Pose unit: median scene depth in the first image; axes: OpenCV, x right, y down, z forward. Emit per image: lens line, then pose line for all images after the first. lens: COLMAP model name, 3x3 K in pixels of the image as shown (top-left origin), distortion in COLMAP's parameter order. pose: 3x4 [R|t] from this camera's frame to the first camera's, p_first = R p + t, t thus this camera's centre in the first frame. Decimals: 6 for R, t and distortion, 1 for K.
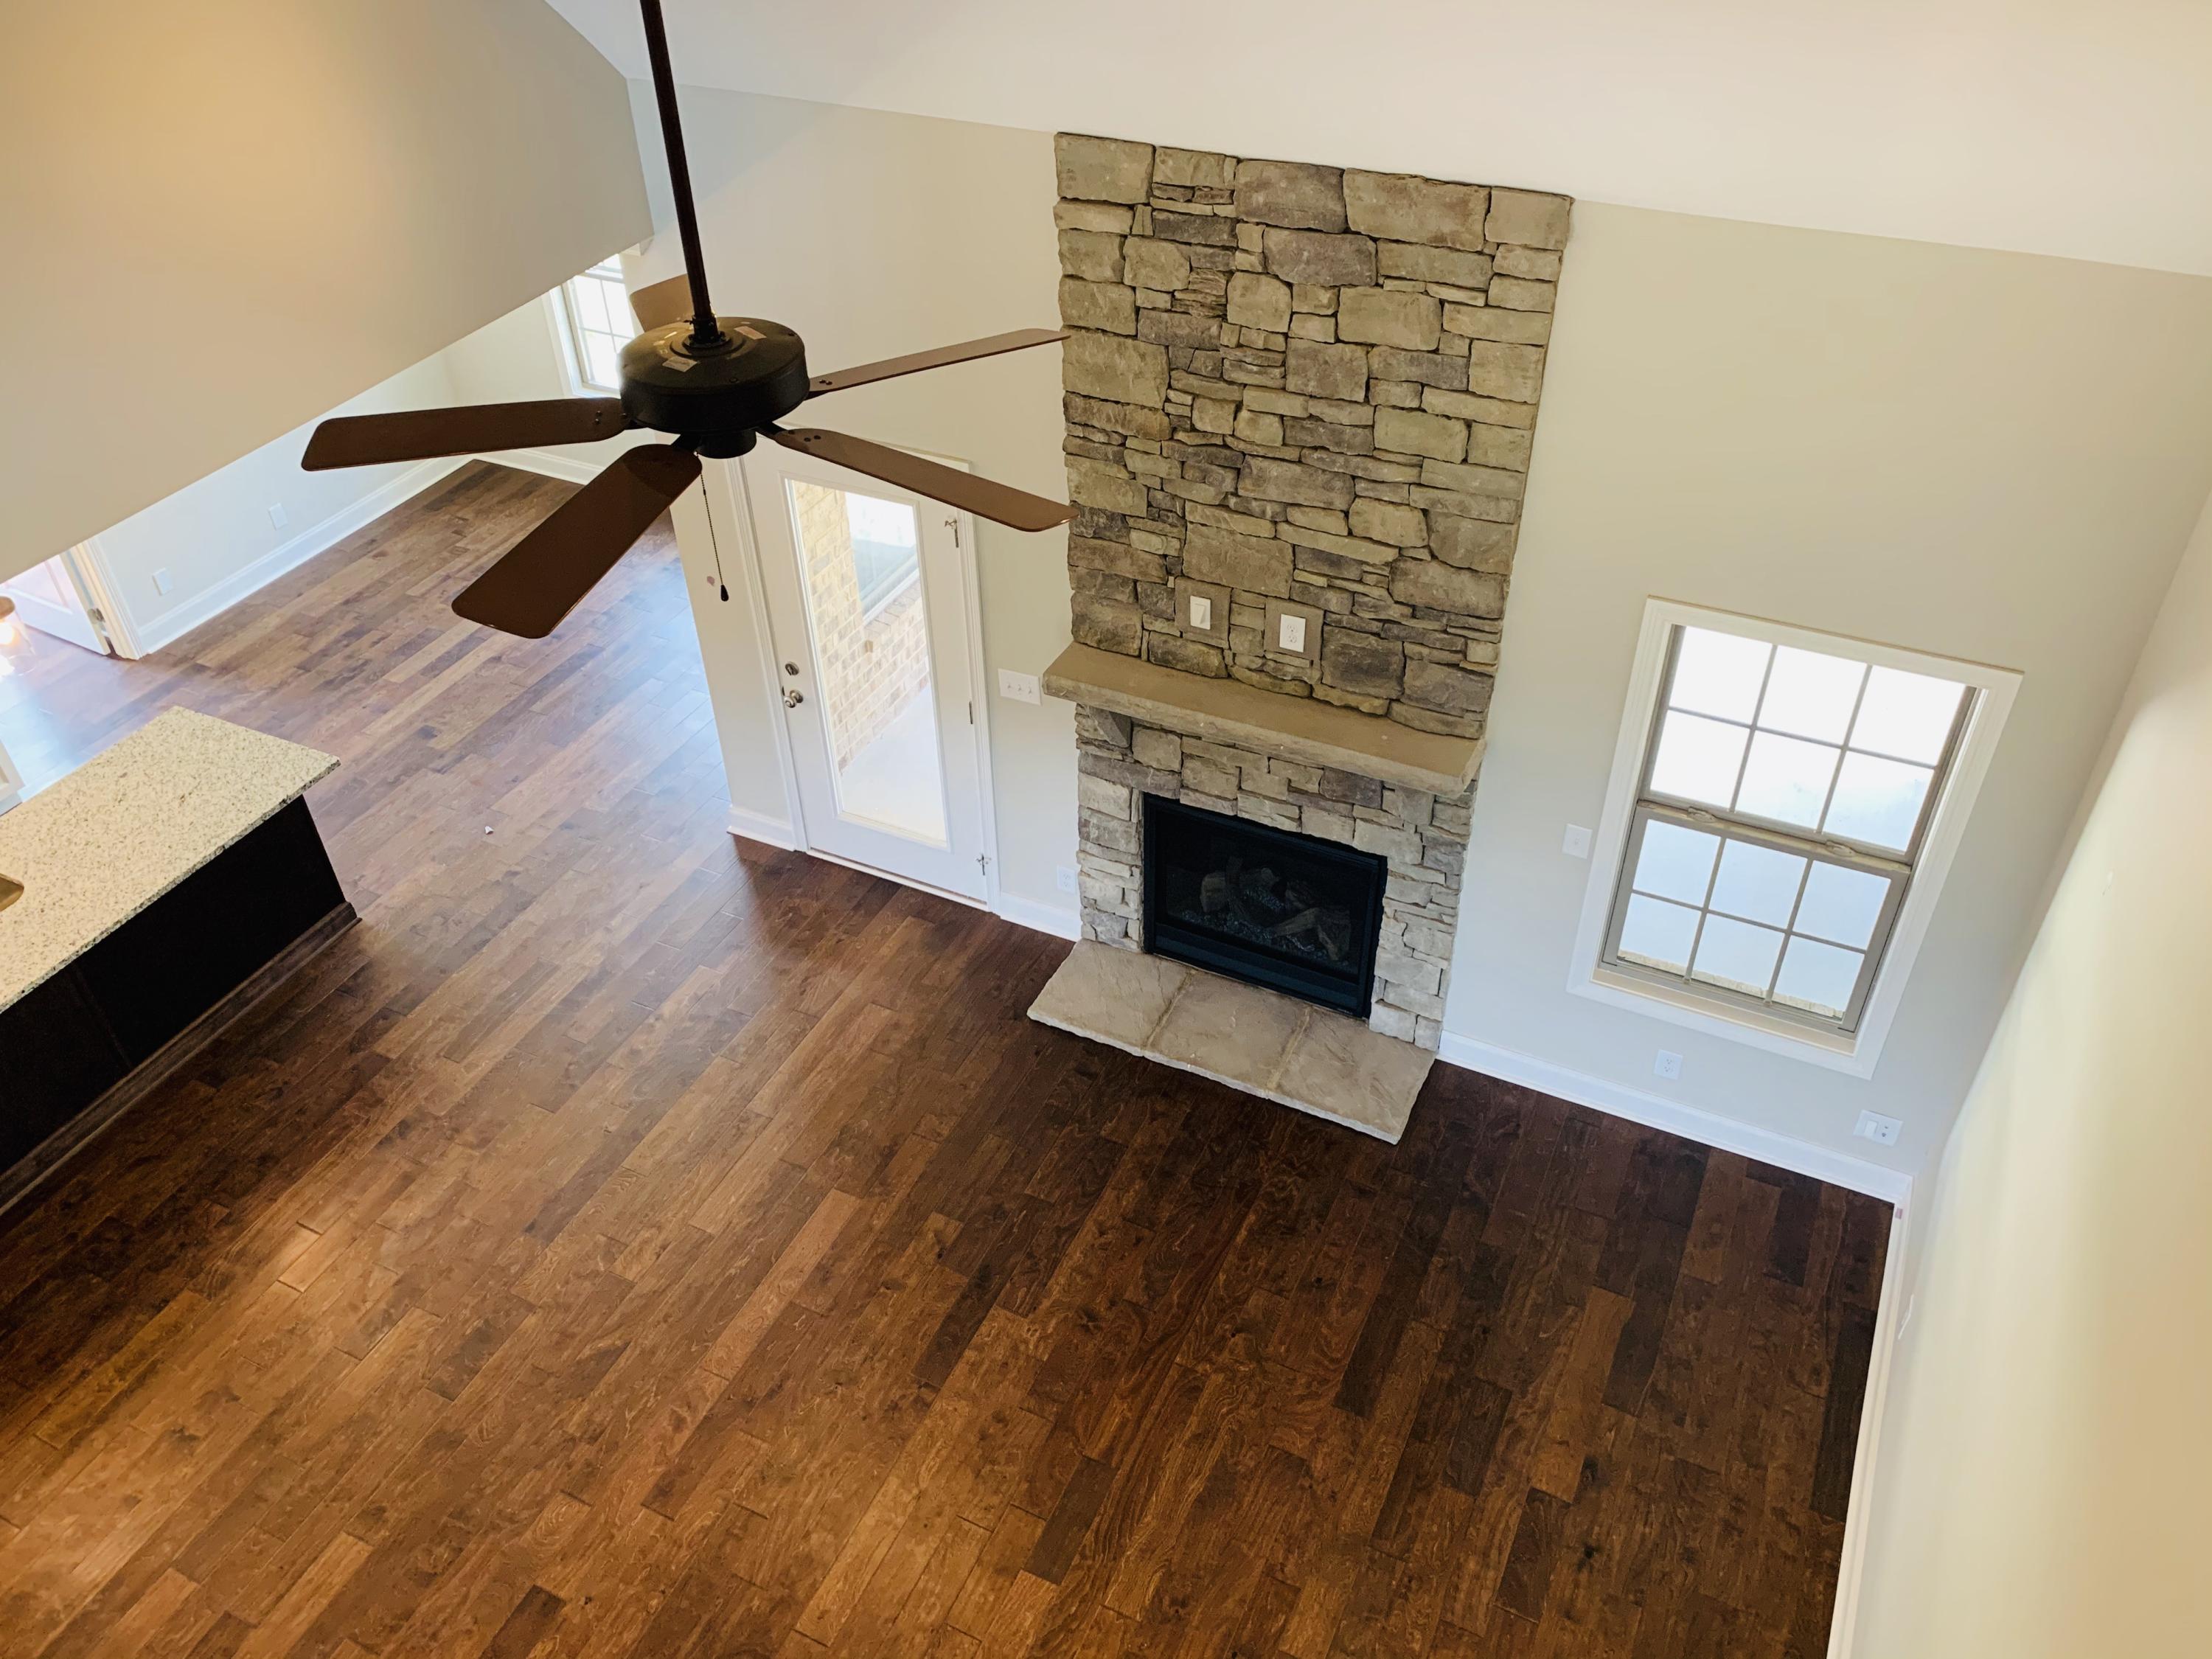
lens RADIAL K [[1698.8, 0, 1077.4], [0, 1698.8, 833.7], [0, 0, 1]] dist [0.034802, -0.016953]
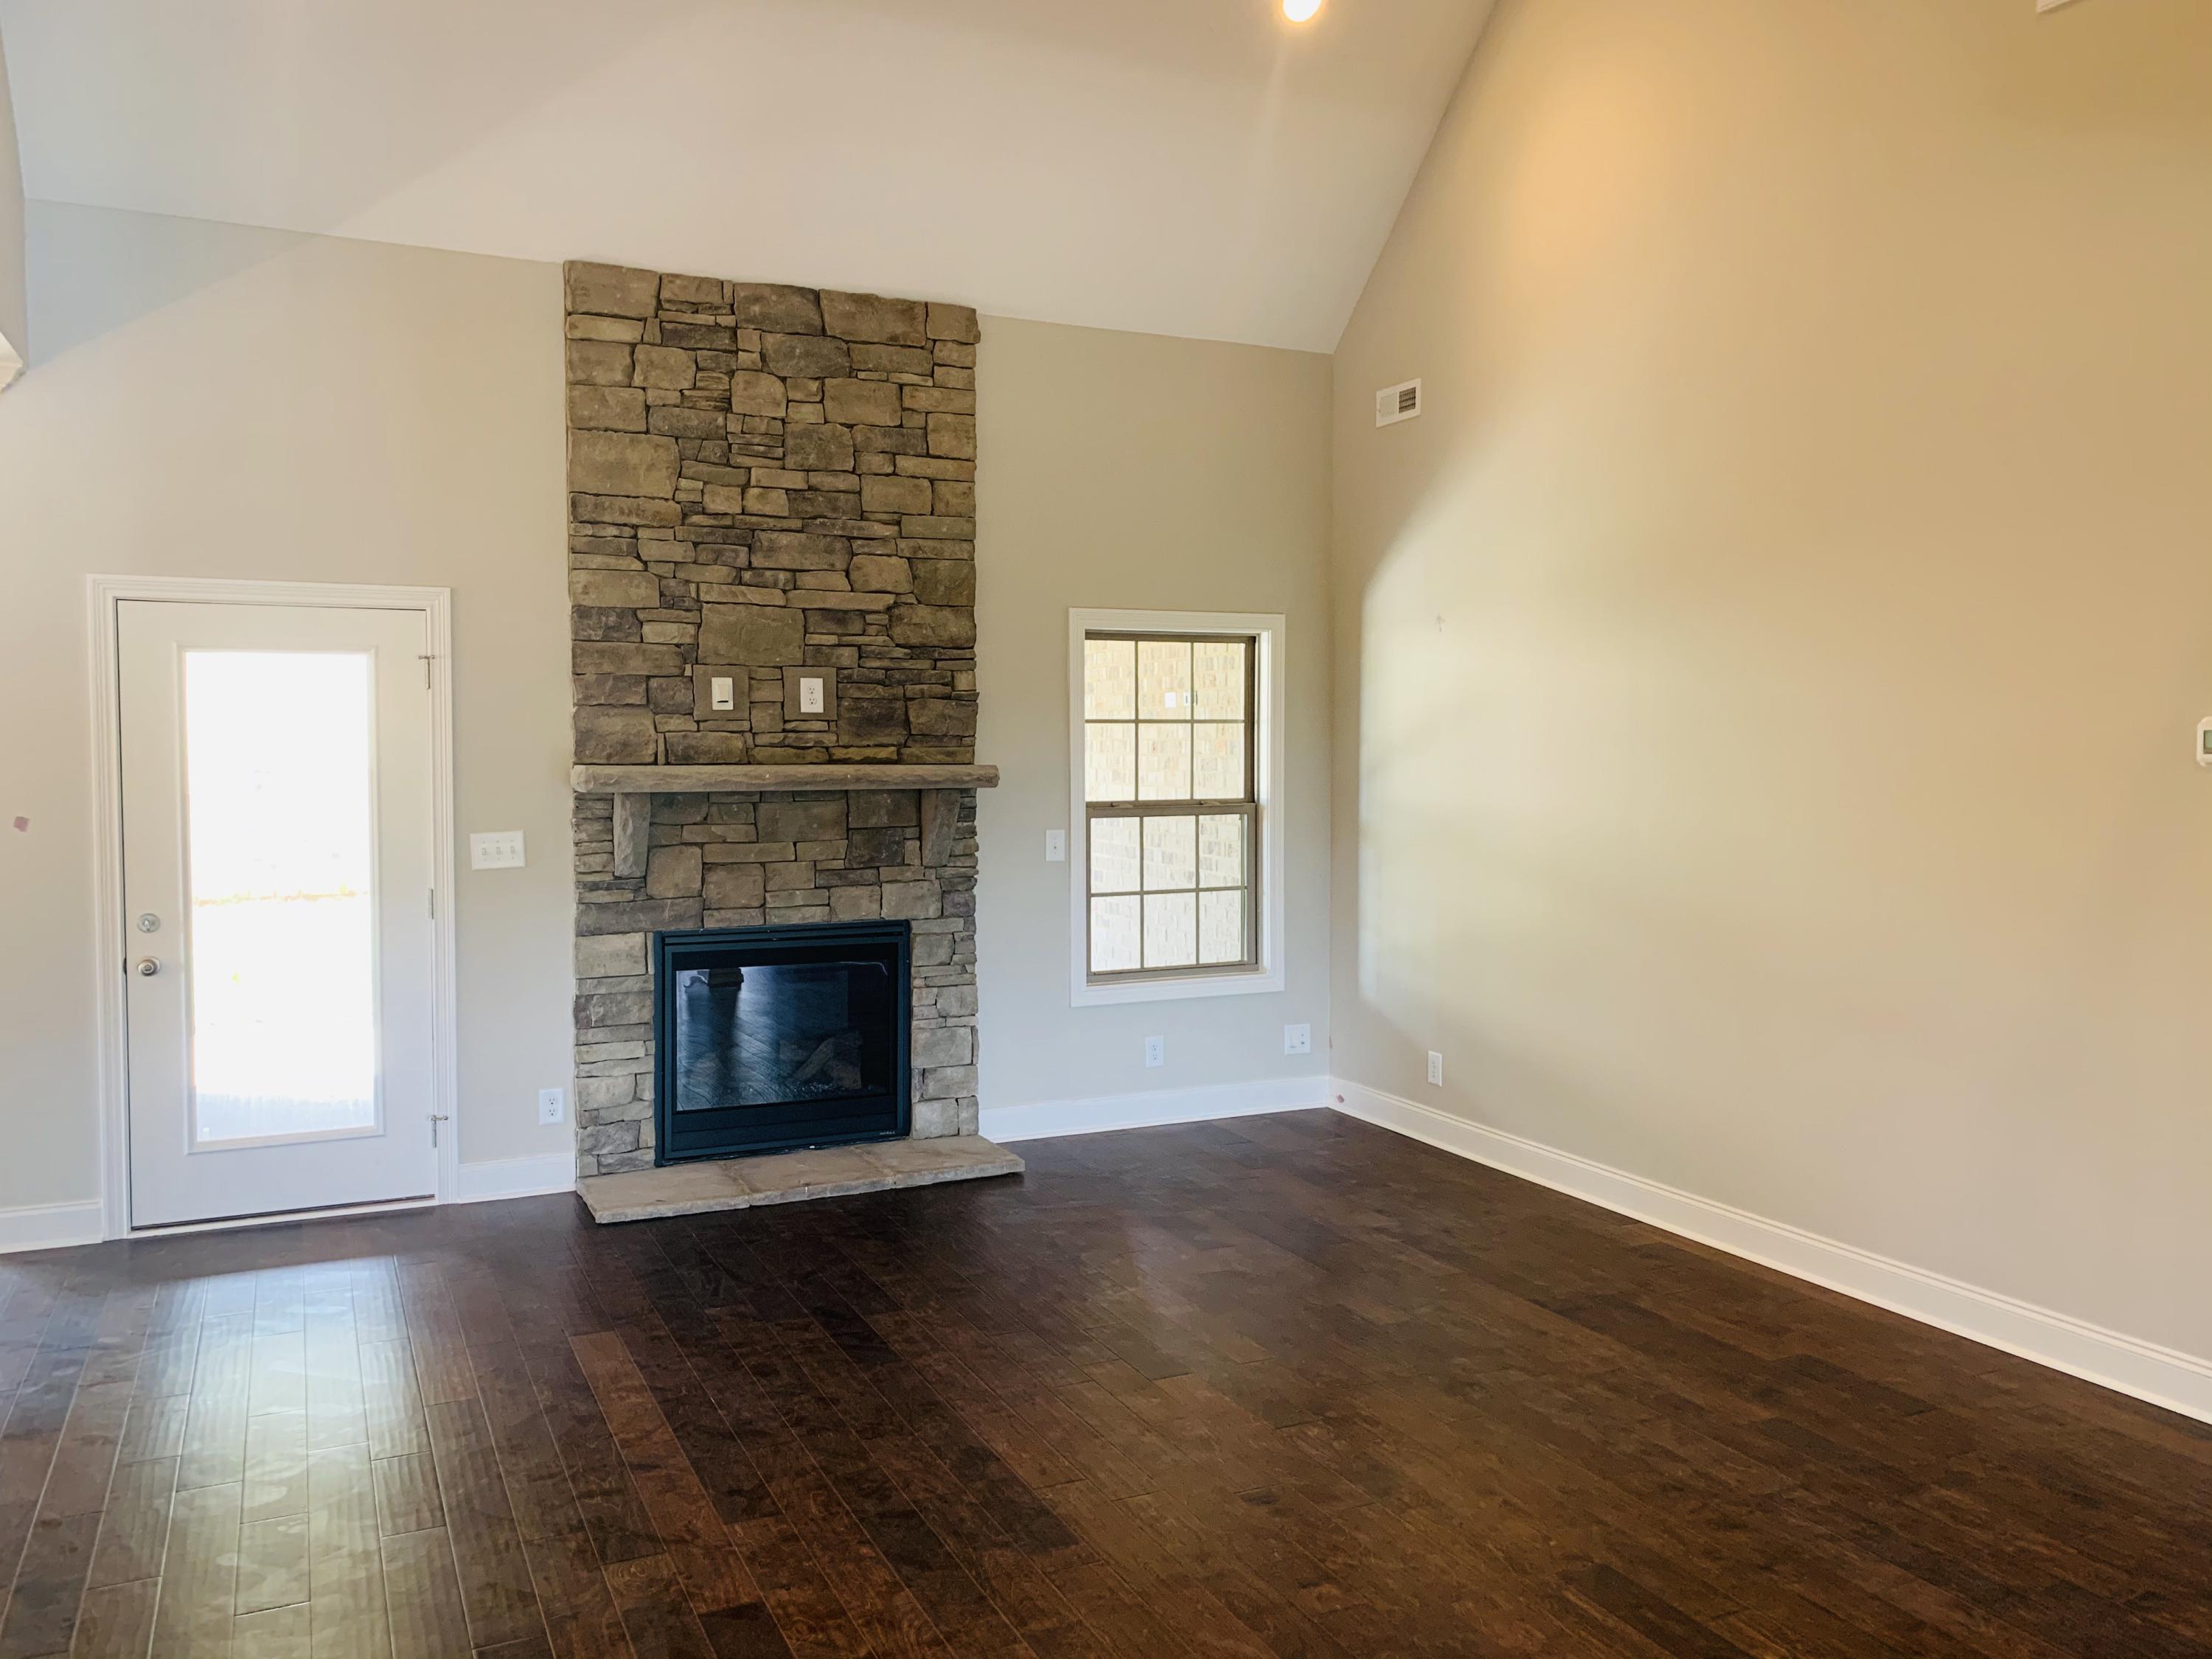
lens RADIAL K [[1698.8, 0, 1127.1], [0, 1698.8, 808.4], [0, 0, 1]] dist [0.034802, -0.016953]
pose [[0.611286, -0.003402, 0.791402, -0.660375], [0.485628, 0.791204, -0.371702, 0.478116], [-0.624896, 0.611543, 0.485304, 0.391956]]
